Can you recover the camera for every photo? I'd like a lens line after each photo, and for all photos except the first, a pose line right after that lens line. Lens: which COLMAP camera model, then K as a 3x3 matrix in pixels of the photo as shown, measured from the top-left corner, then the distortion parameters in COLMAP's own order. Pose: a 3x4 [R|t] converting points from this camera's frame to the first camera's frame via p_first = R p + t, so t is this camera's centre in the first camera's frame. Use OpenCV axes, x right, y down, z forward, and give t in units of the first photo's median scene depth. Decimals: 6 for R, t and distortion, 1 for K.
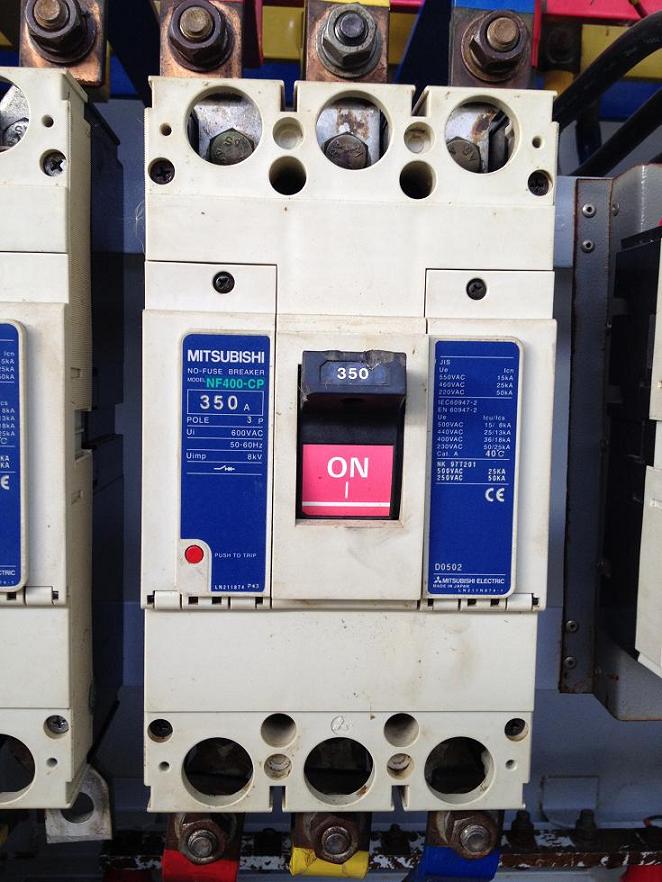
lens RADIAL K [[888.6, 0, 336.1], [0, 888.6, 453.1], [0, 0, 1]] dist [0.136592, -0.332853]
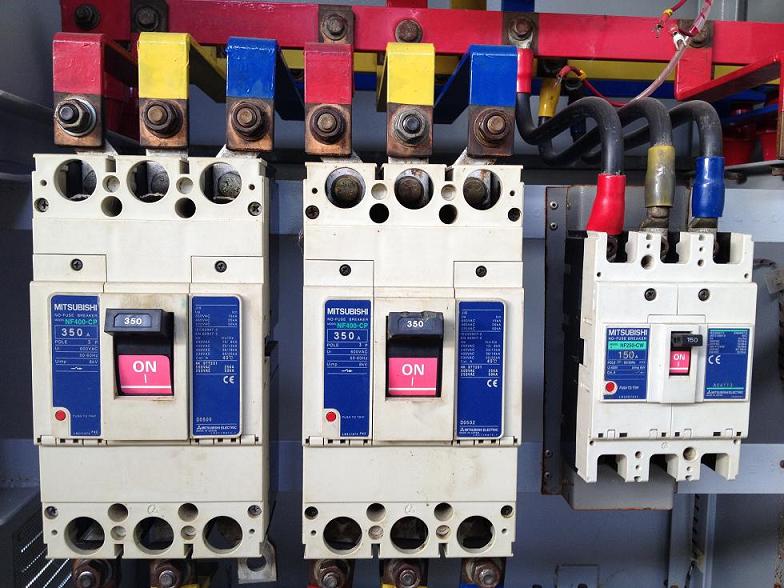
lens RADIAL K [[789.9, 0, 392.0], [0, 789.9, 294.0], [0, 0, 1]] dist [0.136592, -0.332853]
pose [[0.999940, -0.009198, -0.005983, -0.018935], [0.009149, 0.999925, -0.008146, -0.126126], [0.006057, 0.008091, 0.999949, -0.646051]]
